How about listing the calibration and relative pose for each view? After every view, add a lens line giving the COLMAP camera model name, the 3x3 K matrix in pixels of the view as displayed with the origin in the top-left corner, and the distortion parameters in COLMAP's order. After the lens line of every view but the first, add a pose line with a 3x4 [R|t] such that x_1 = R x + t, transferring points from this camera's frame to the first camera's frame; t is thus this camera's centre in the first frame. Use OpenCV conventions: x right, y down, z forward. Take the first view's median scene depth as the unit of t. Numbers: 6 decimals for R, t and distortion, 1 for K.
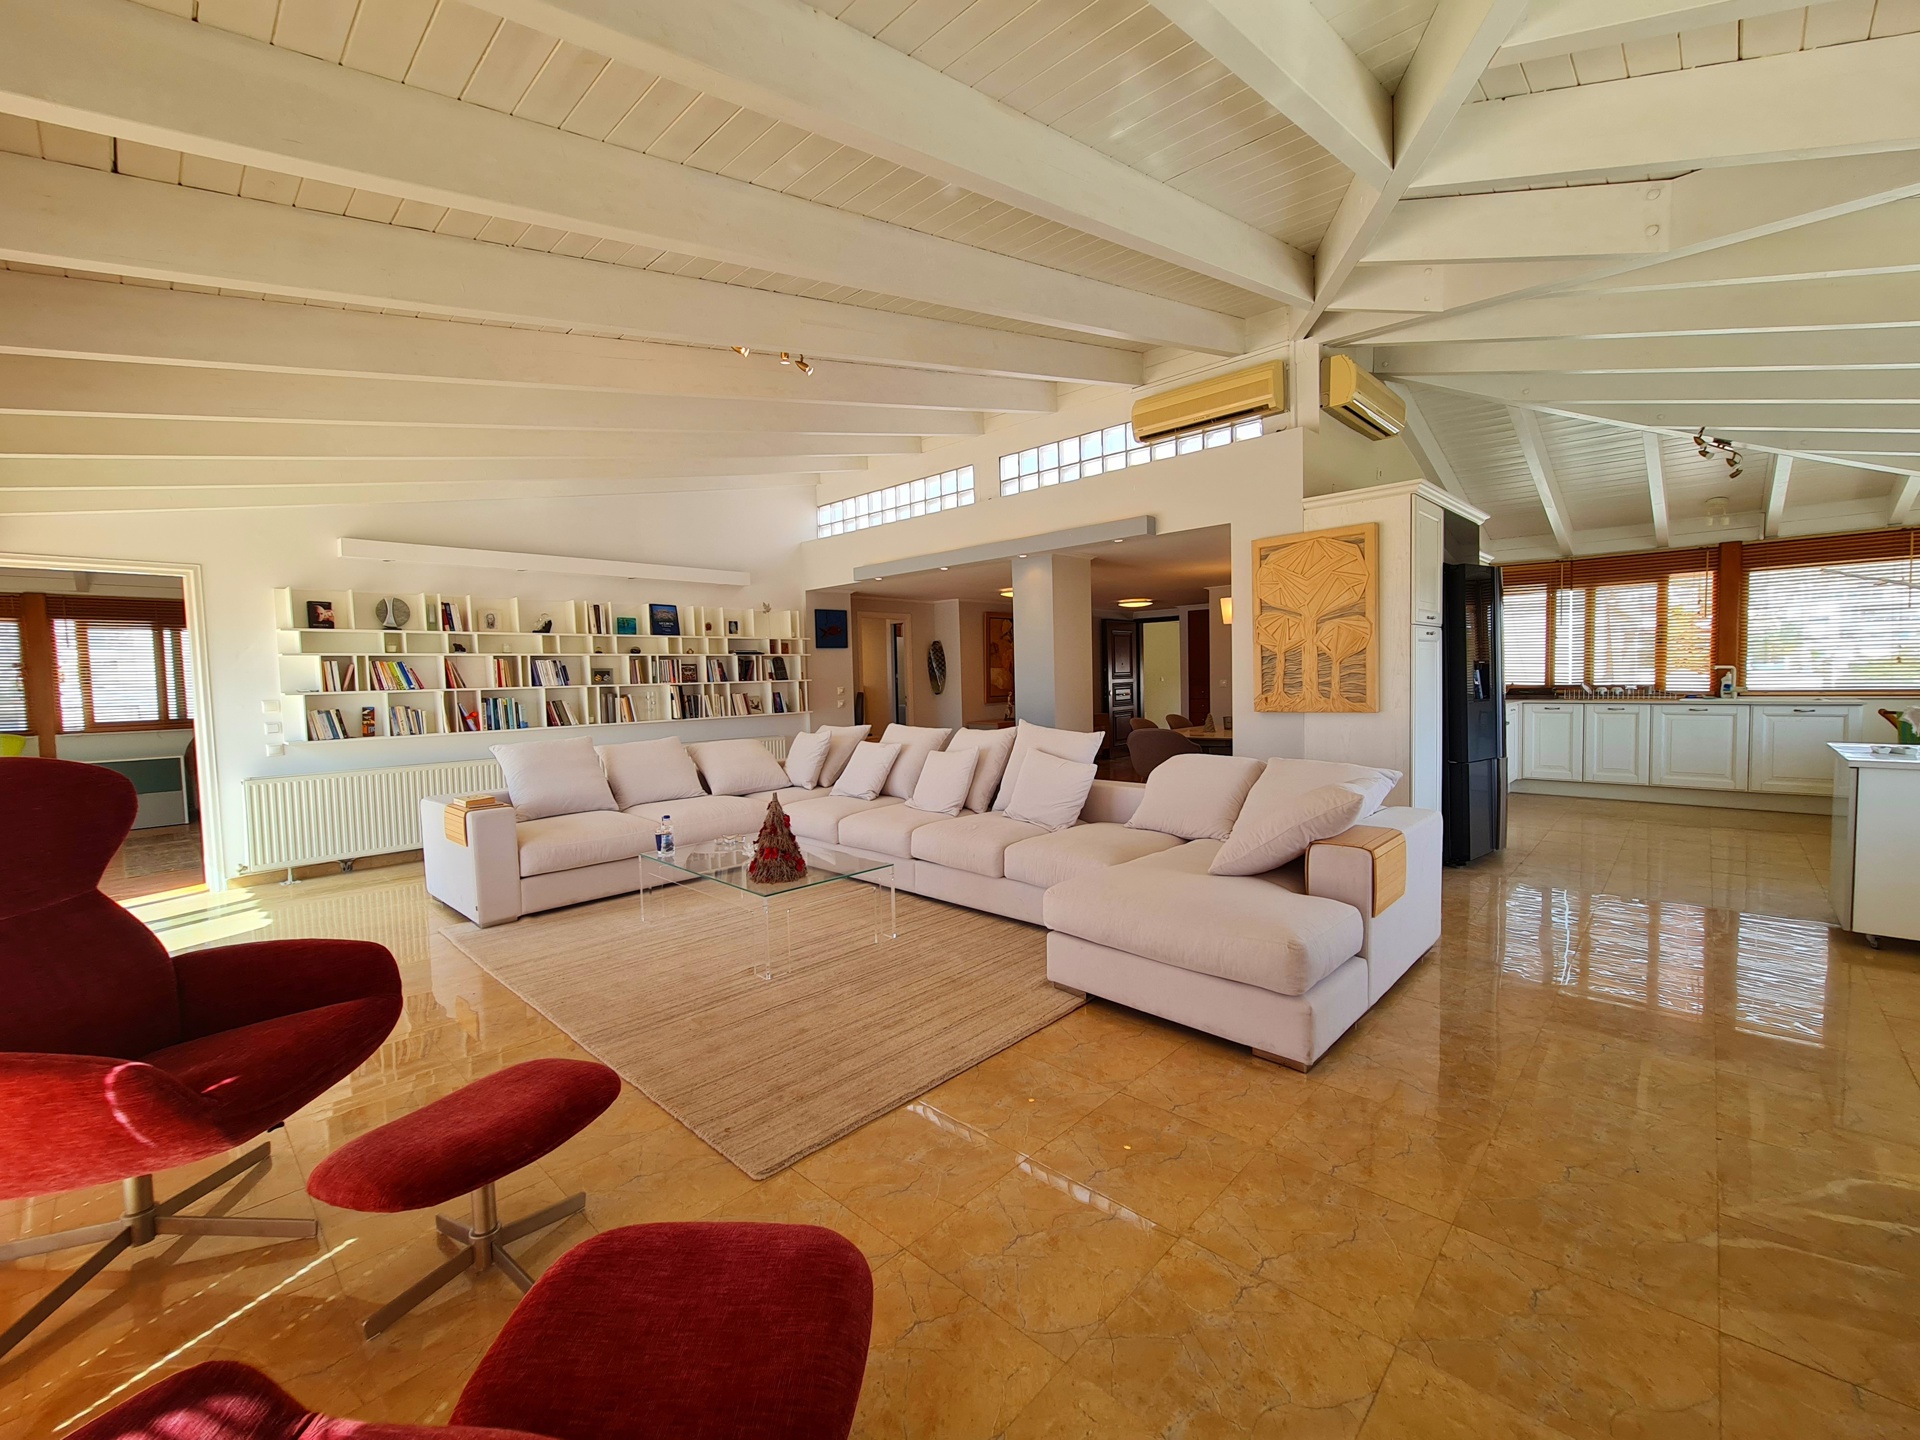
lens RADIAL K [[787.0, 0, 966.1], [0, 787.0, 718.5], [0, 0, 1]] dist [-0.007979, 0.001852]
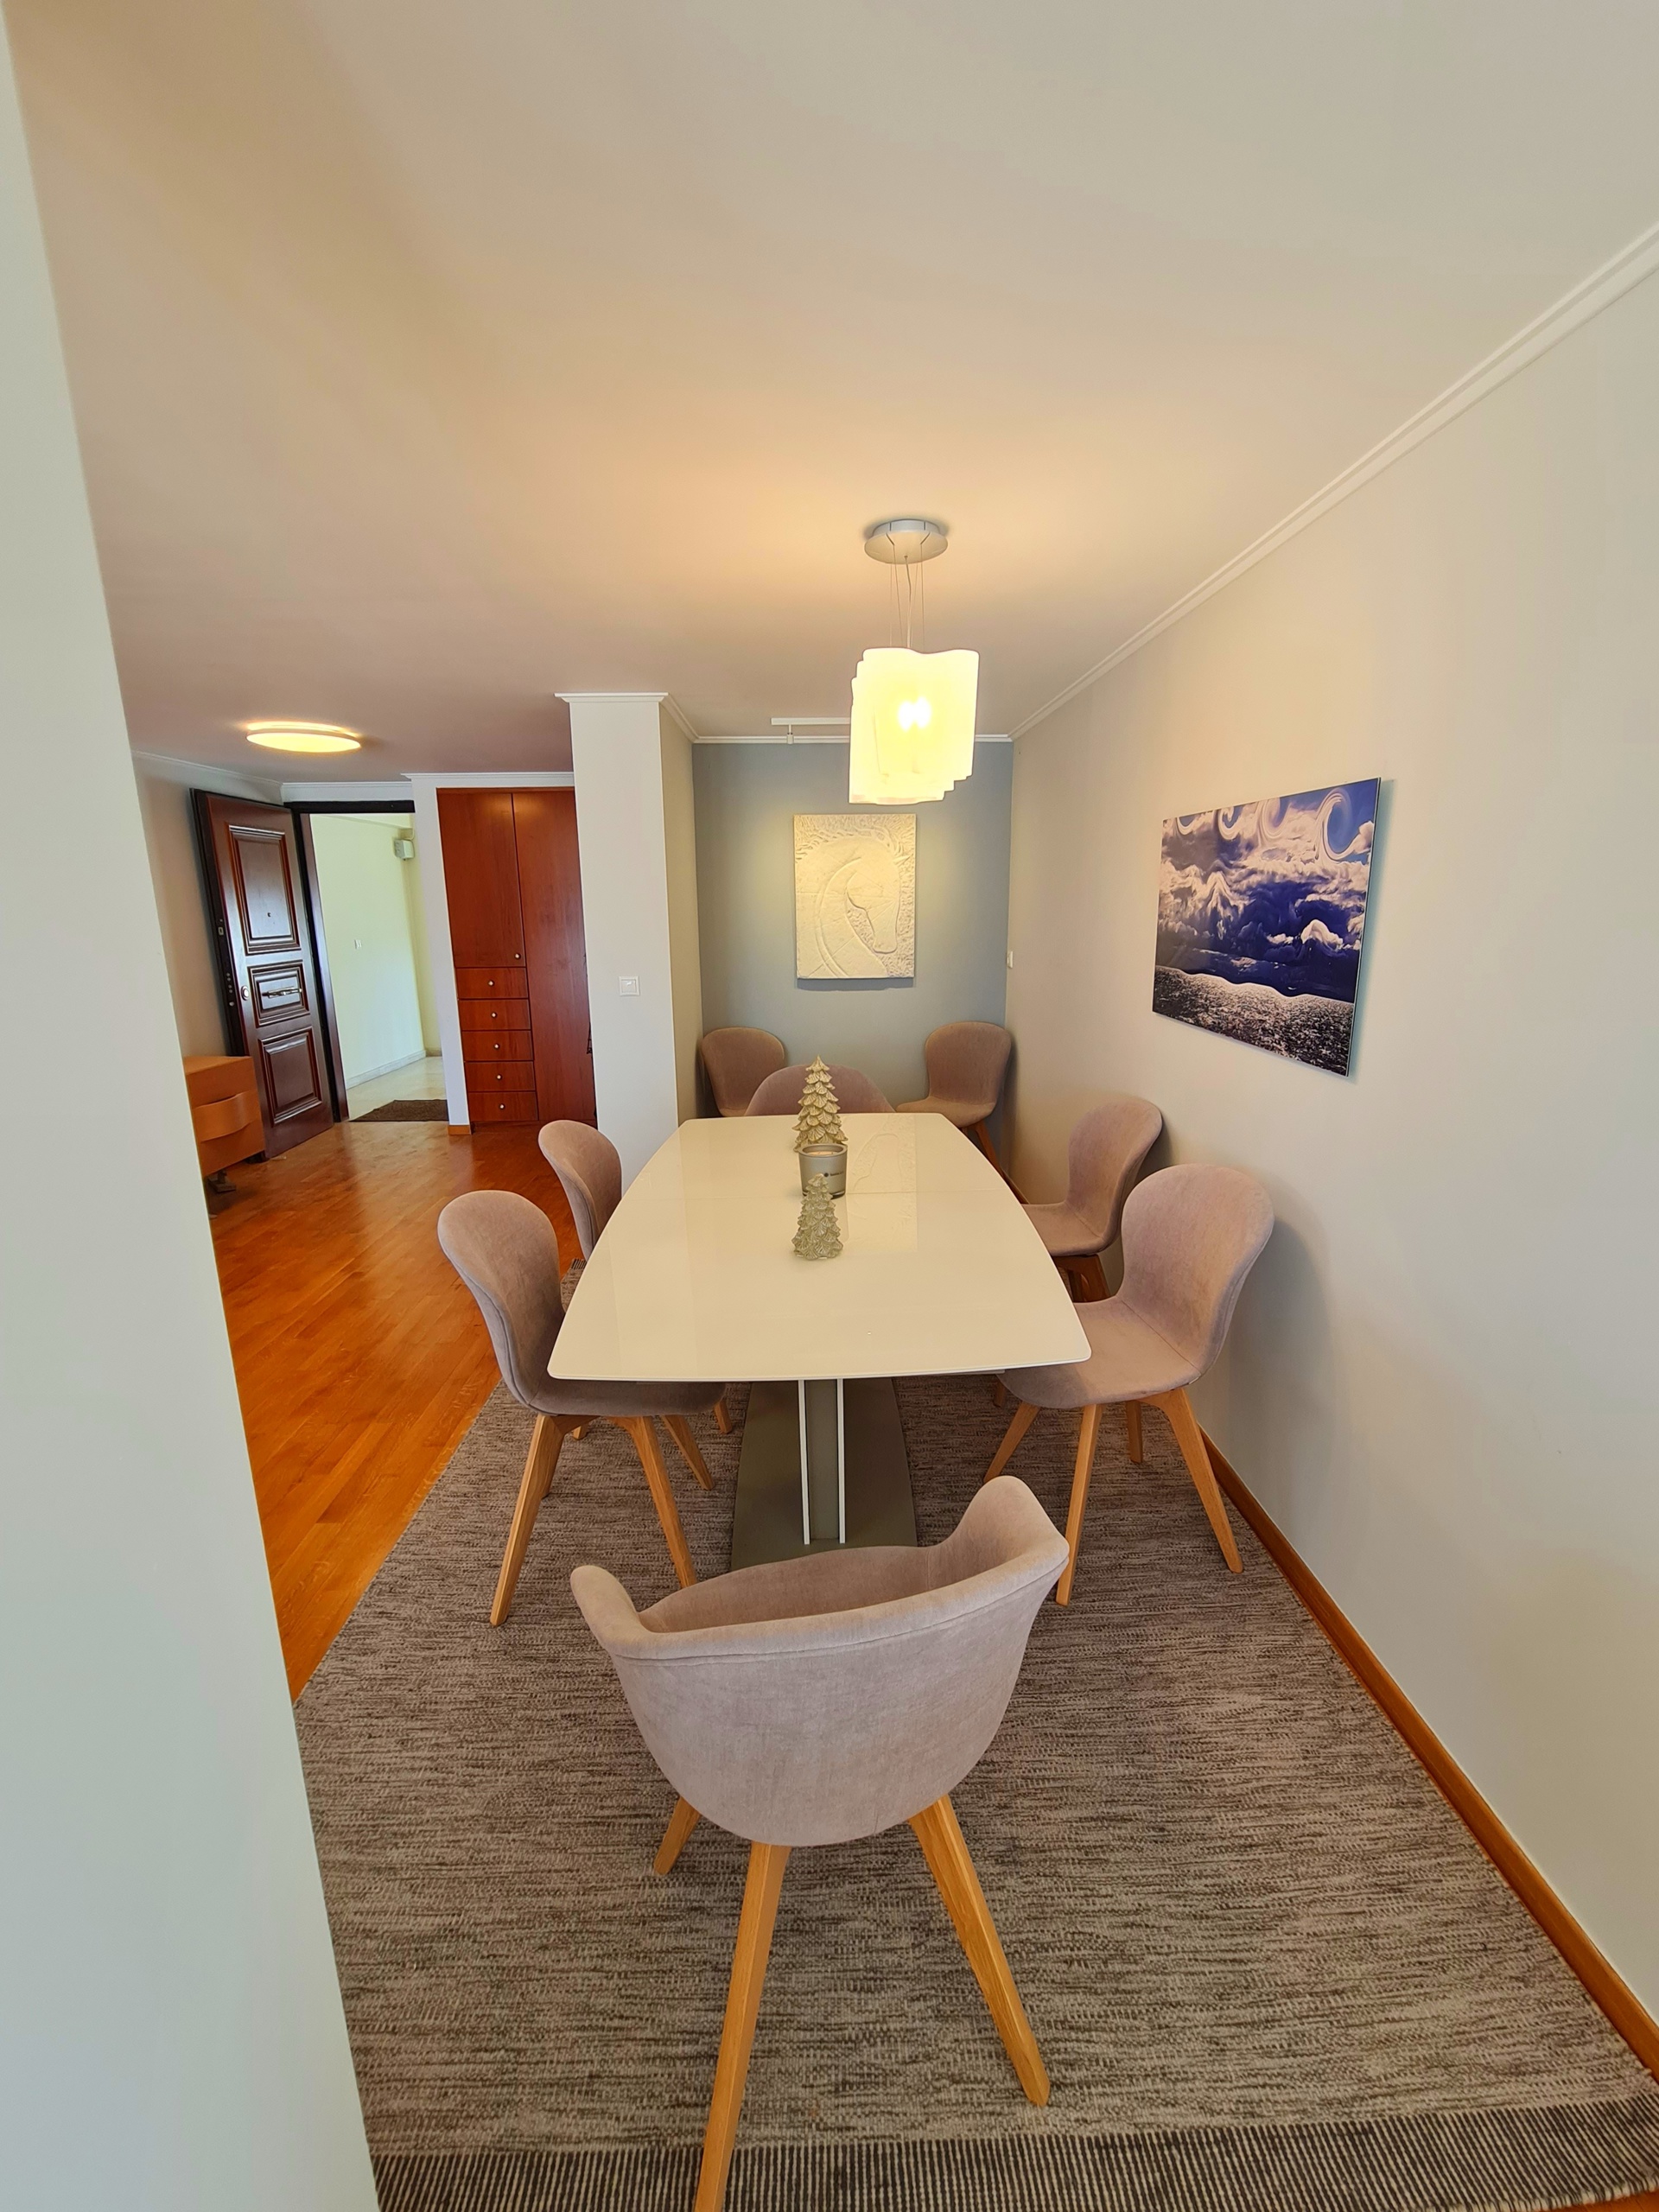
lens RADIAL K [[906.7, 0, 835.5], [0, 906.7, 1097.6], [0, 0, 1]] dist [-0.007979, 0.001852]
pose [[0.712006, -0.129405, 0.690146, 0.171529], [0.028945, 0.987445, 0.155288, -0.092671], [-0.701576, -0.090590, 0.706813, 1.063884]]
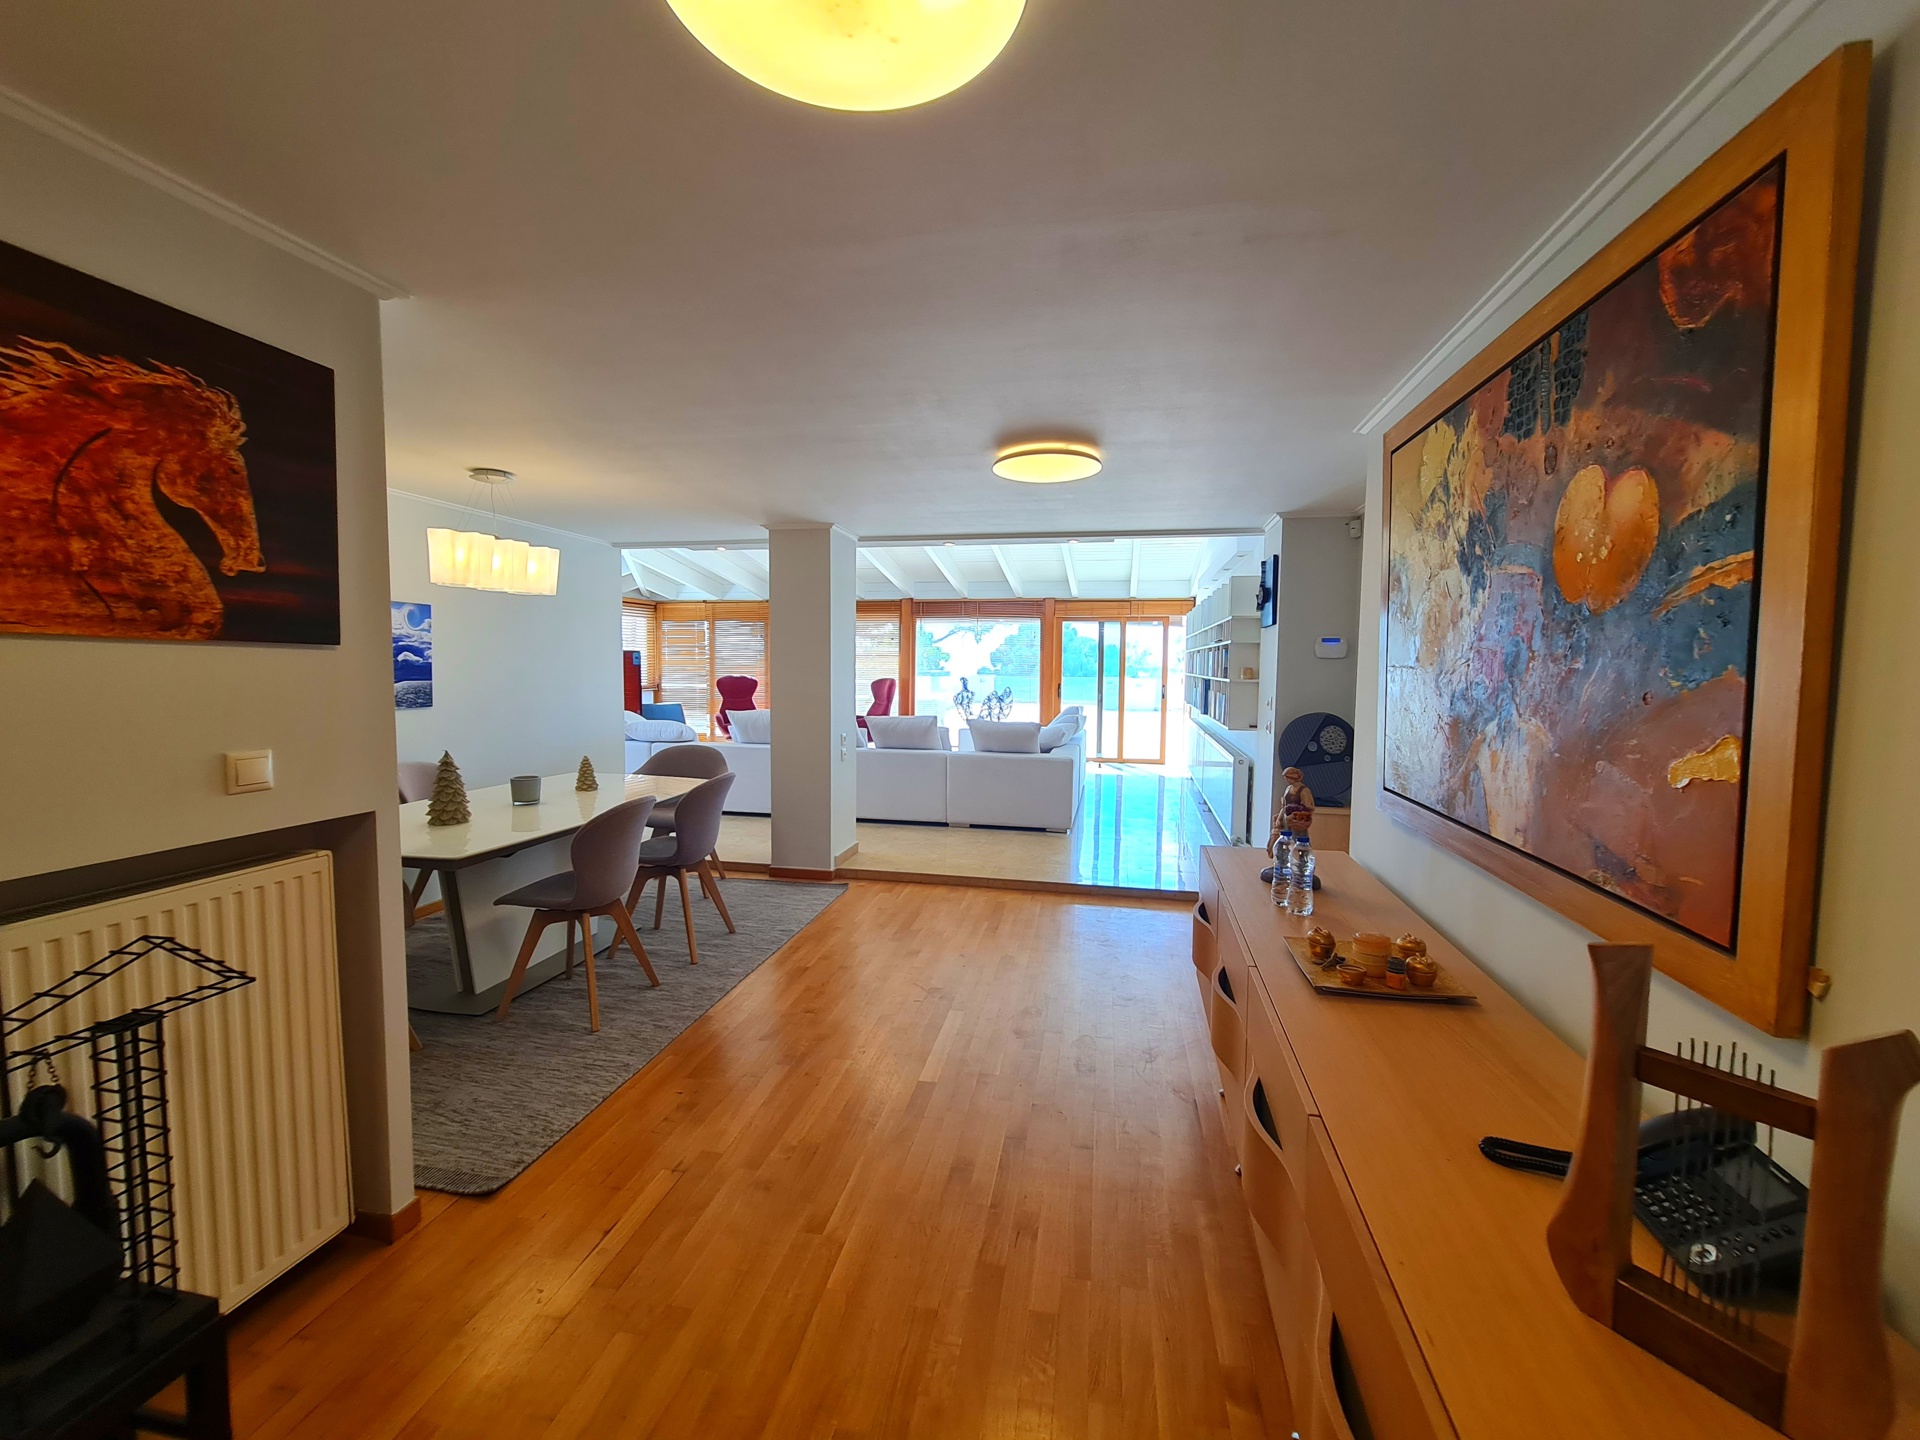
lens RADIAL K [[787.0, 0, 968.7], [0, 787.0, 719.2], [0, 0, 1]] dist [-0.007979, 0.001852]
pose [[-0.845507, 0.056474, -0.530970, 0.488378], [-0.016013, 0.991262, 0.130930, -0.143499], [0.533725, 0.119205, -0.837215, 2.103344]]
